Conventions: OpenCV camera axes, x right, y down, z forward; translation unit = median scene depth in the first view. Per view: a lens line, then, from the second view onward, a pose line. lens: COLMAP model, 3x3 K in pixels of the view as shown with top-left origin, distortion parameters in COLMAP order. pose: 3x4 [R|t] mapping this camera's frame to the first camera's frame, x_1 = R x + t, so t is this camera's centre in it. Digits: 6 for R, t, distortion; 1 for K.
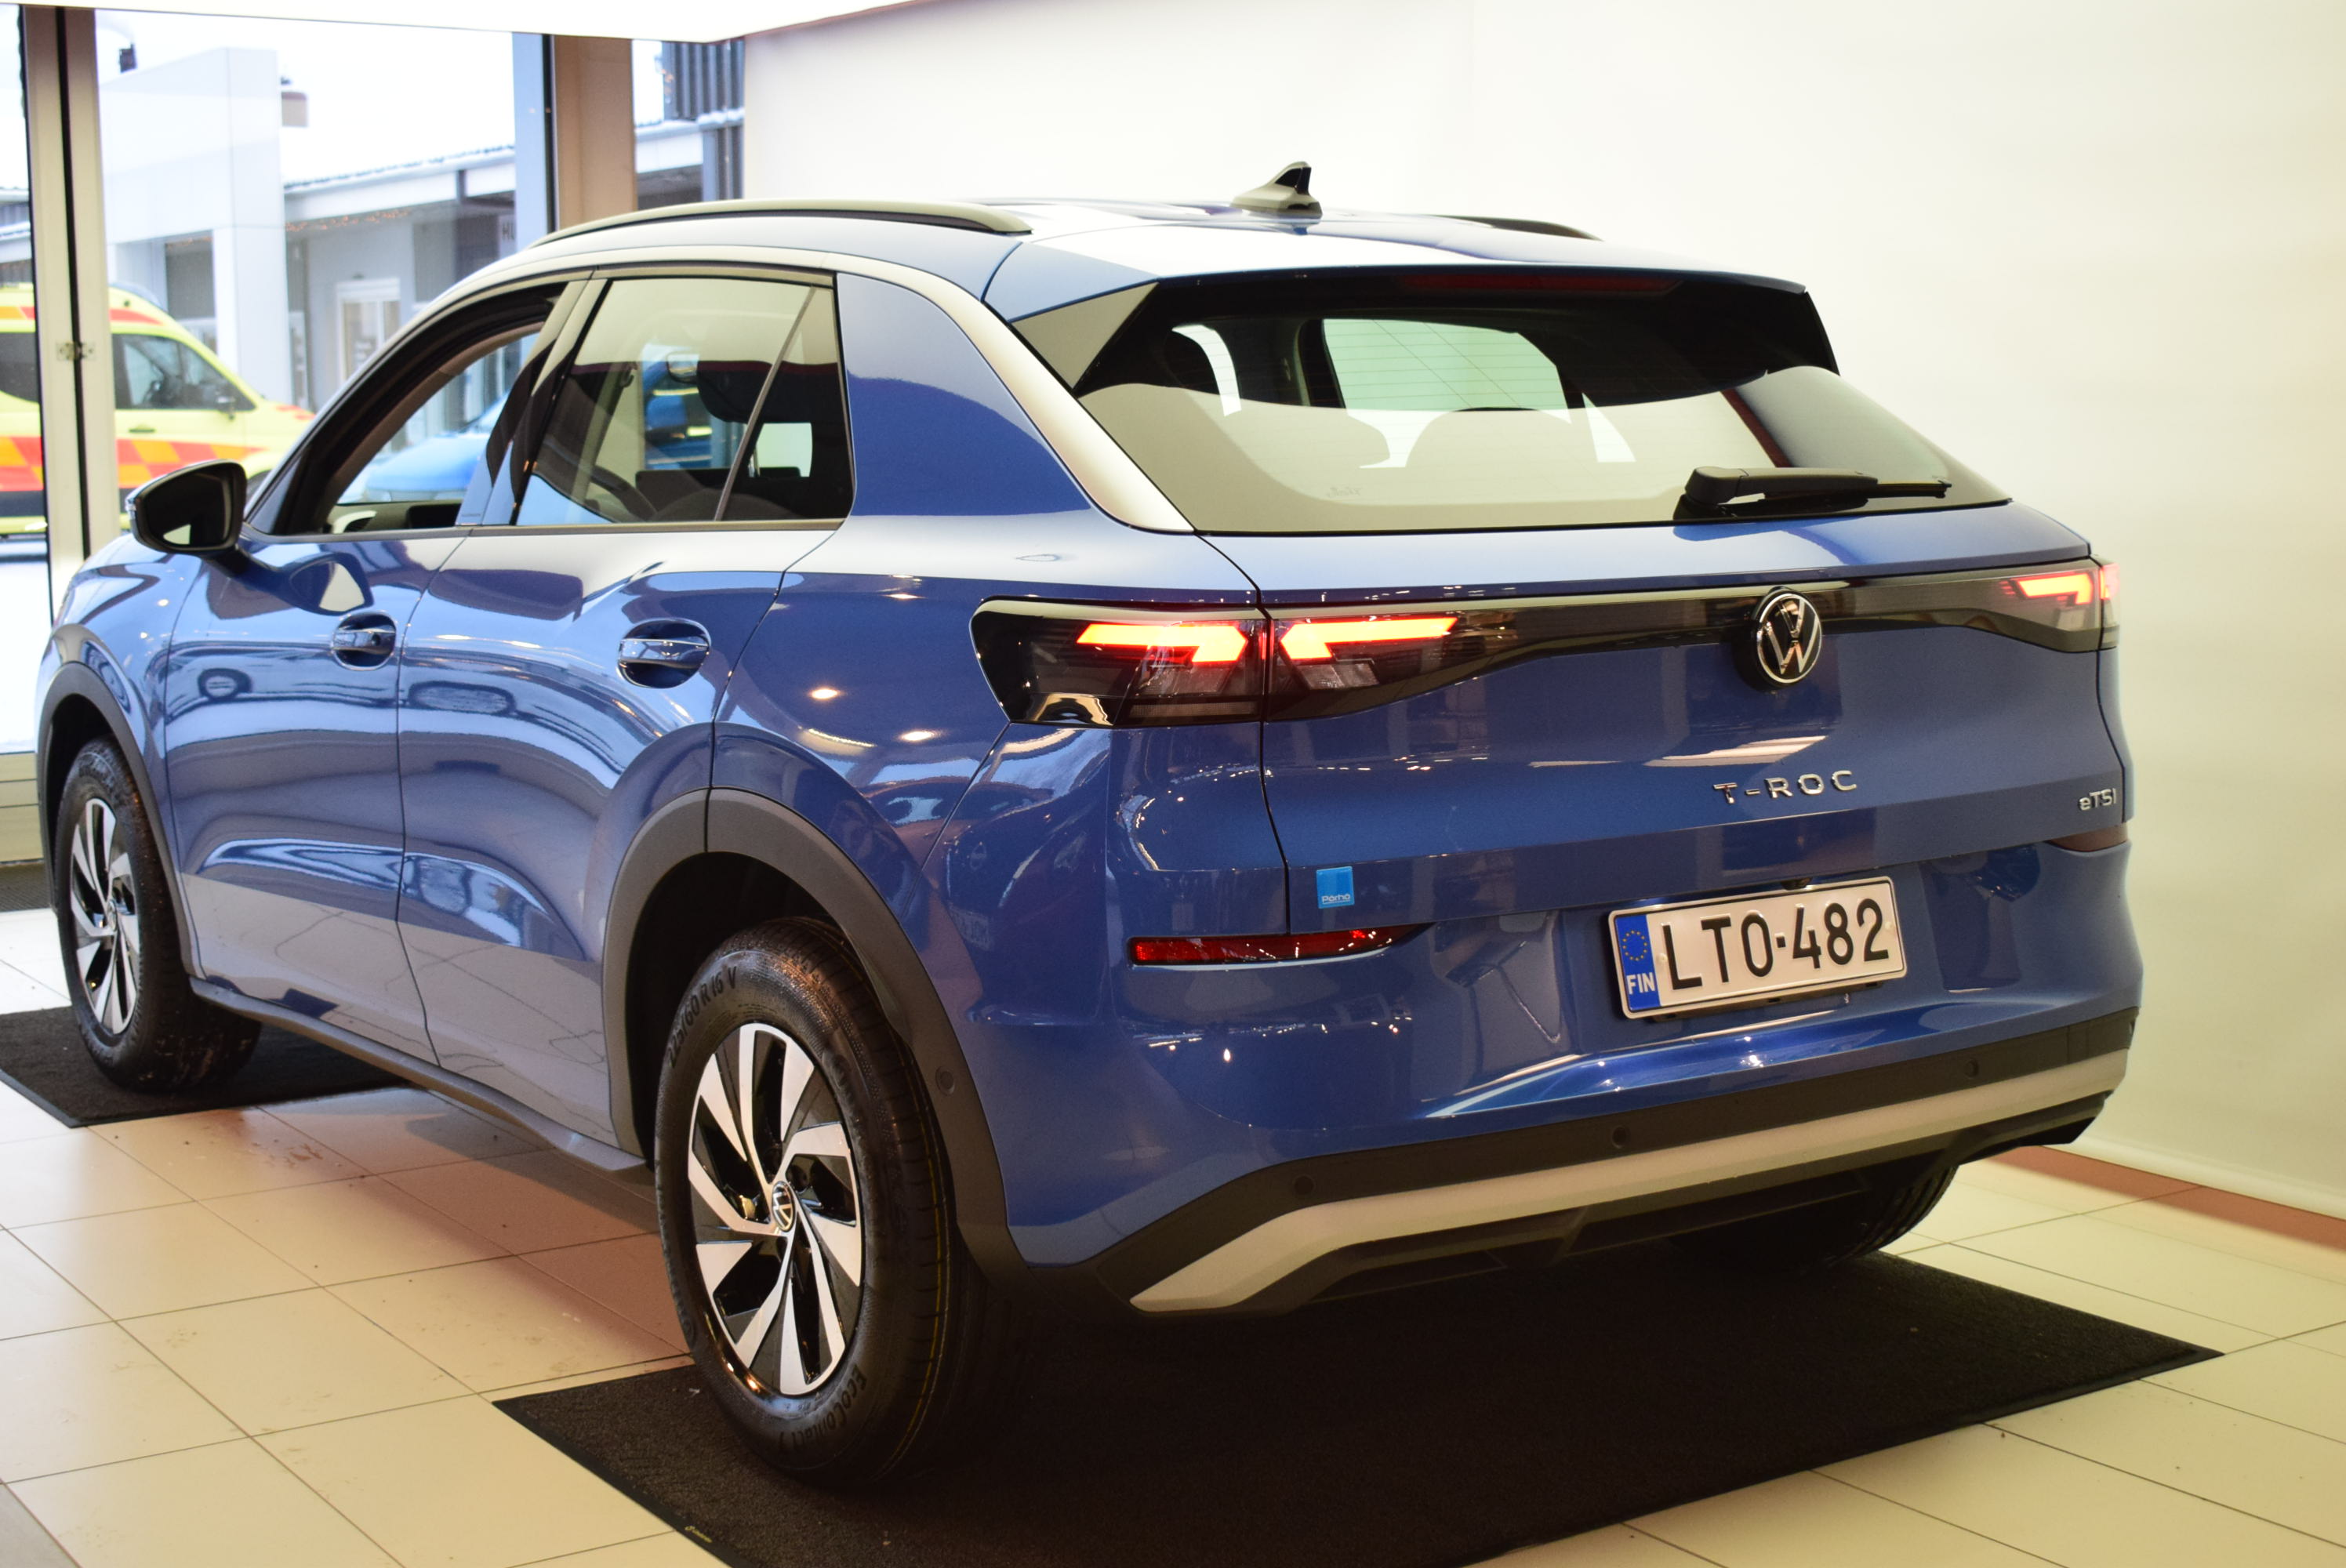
lens RADIAL K [[3167.5, 0, 1173.0], [0, 3167.5, 784.0], [0, 0, 1]] dist [-0.005358, -0.068449]
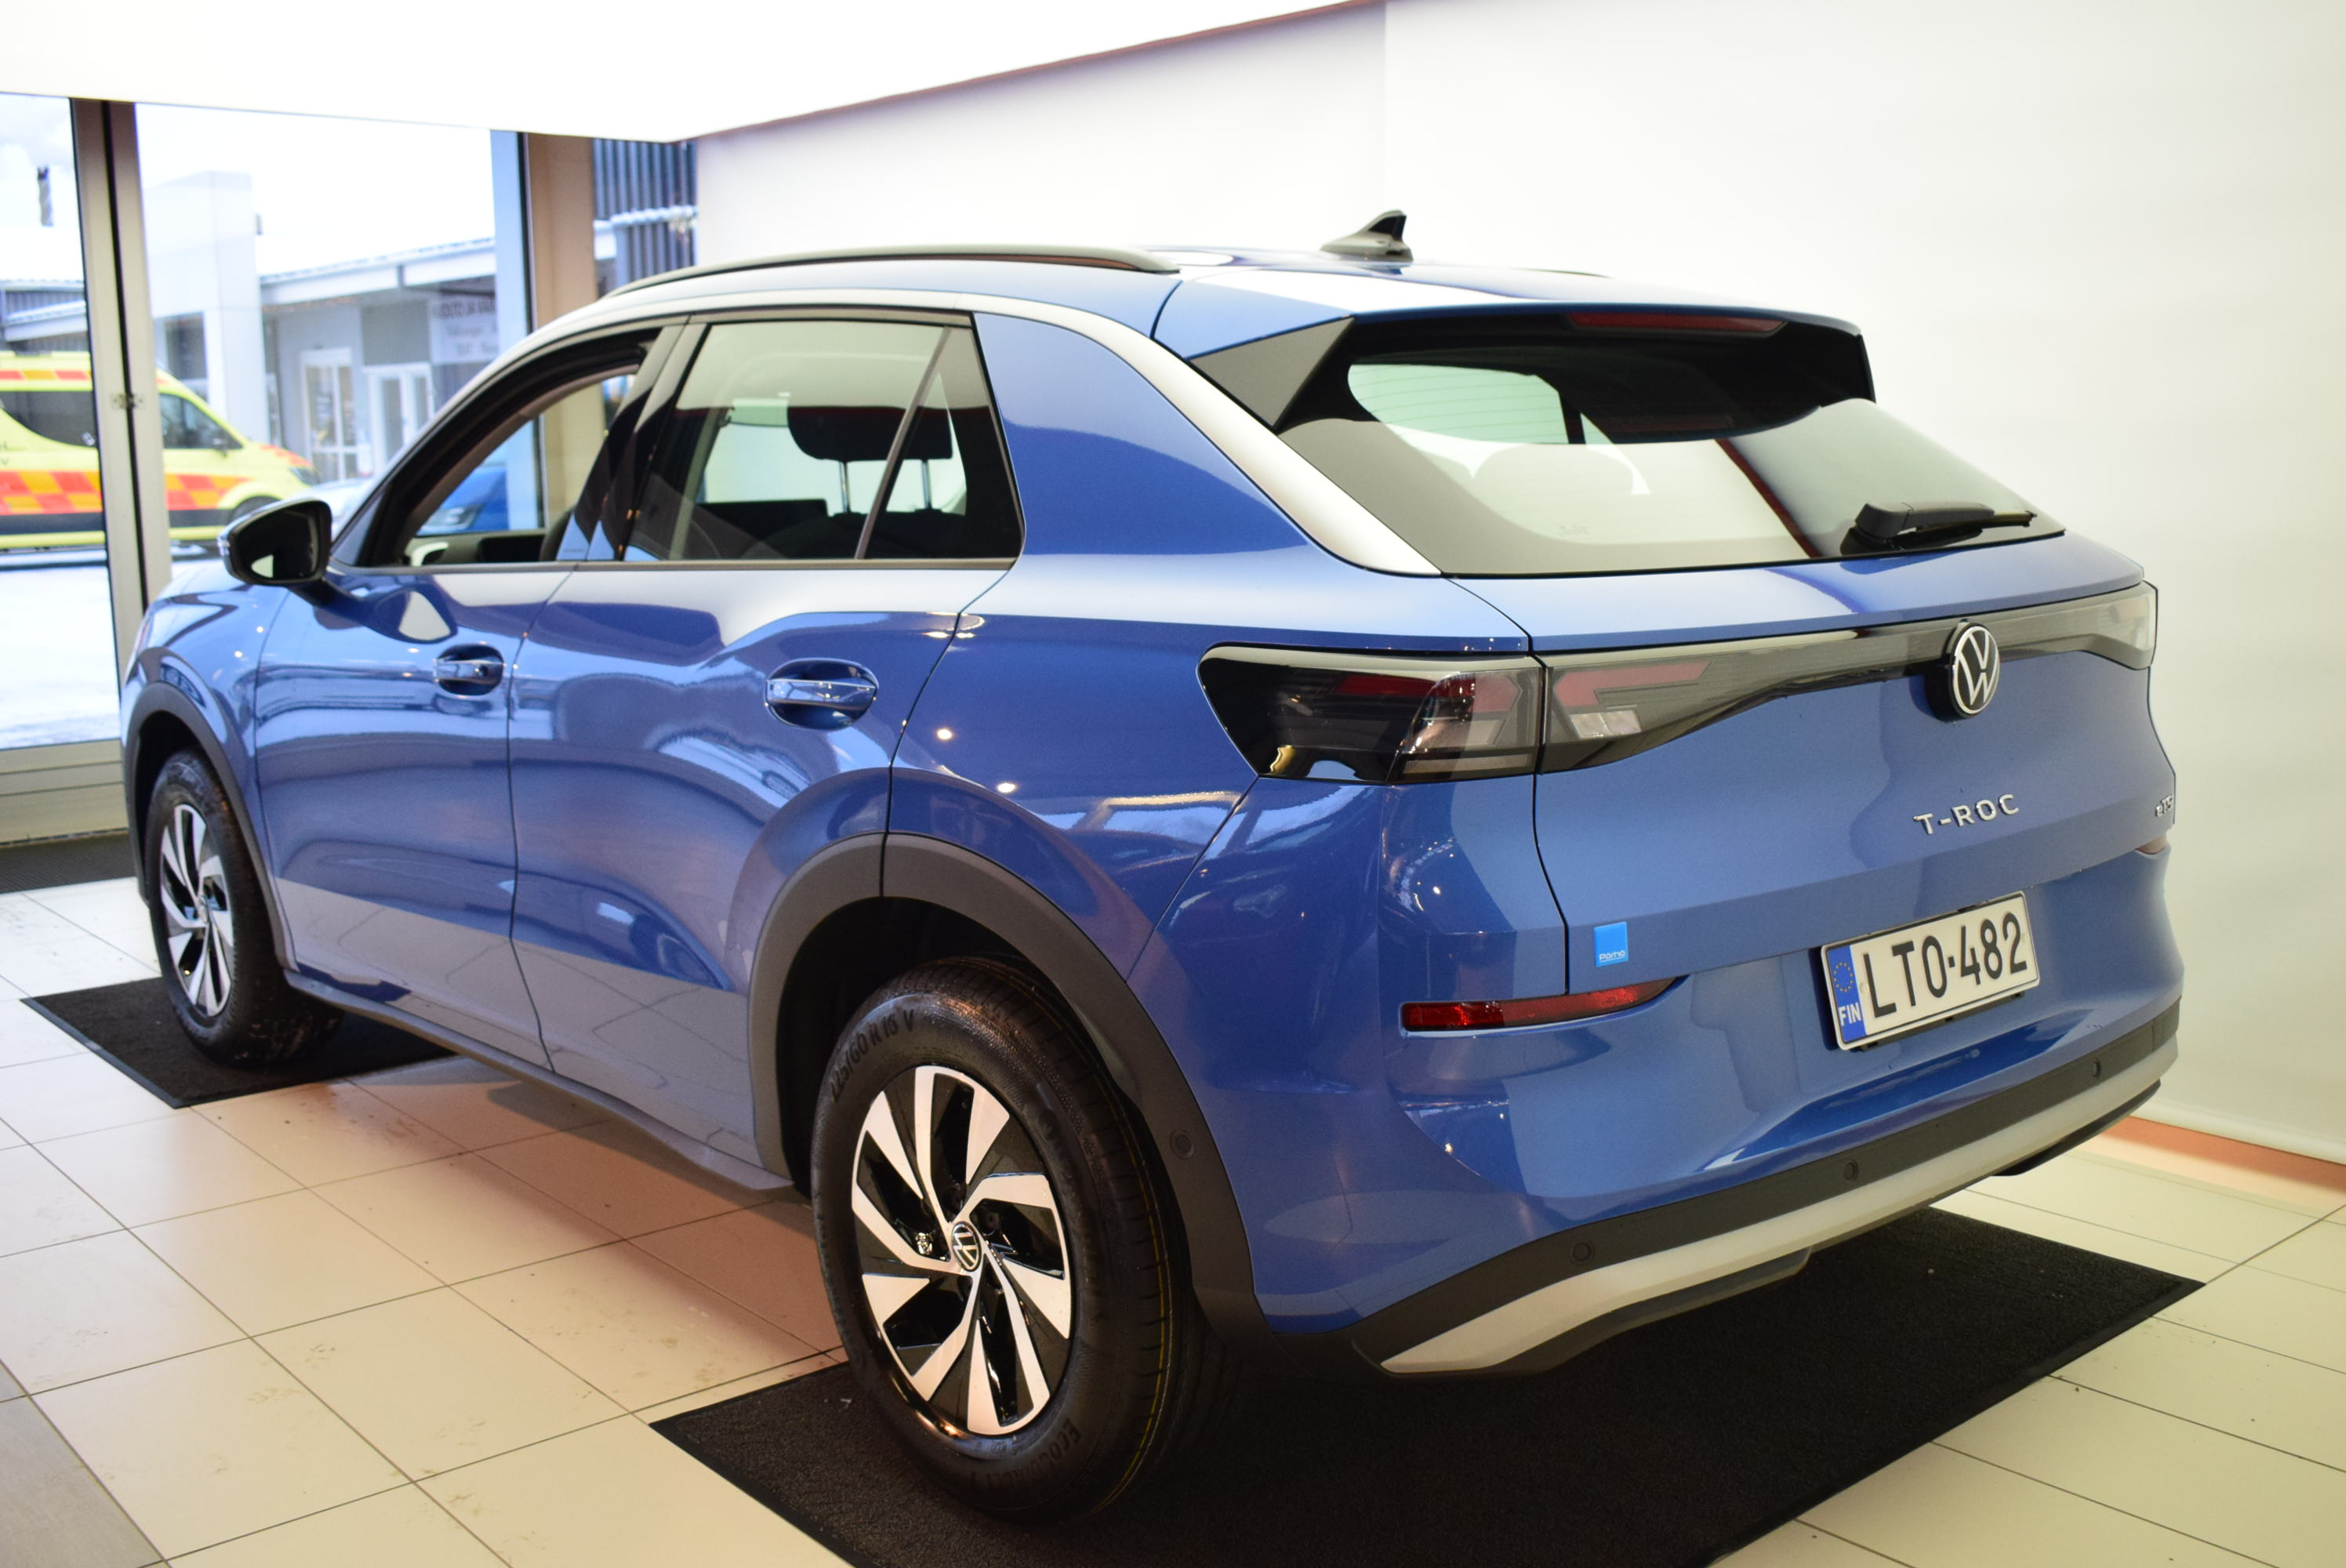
lens RADIAL K [[2243.7, 0, 1176.0], [0, 2243.7, 776.3], [0, 0, 1]] dist [-0.019620, -0.007056]
pose [[0.993189, -0.022152, 0.114388, -0.125822], [0.018745, 0.999350, 0.030779, -0.033558], [-0.114995, -0.028425, 0.992959, 0.271751]]
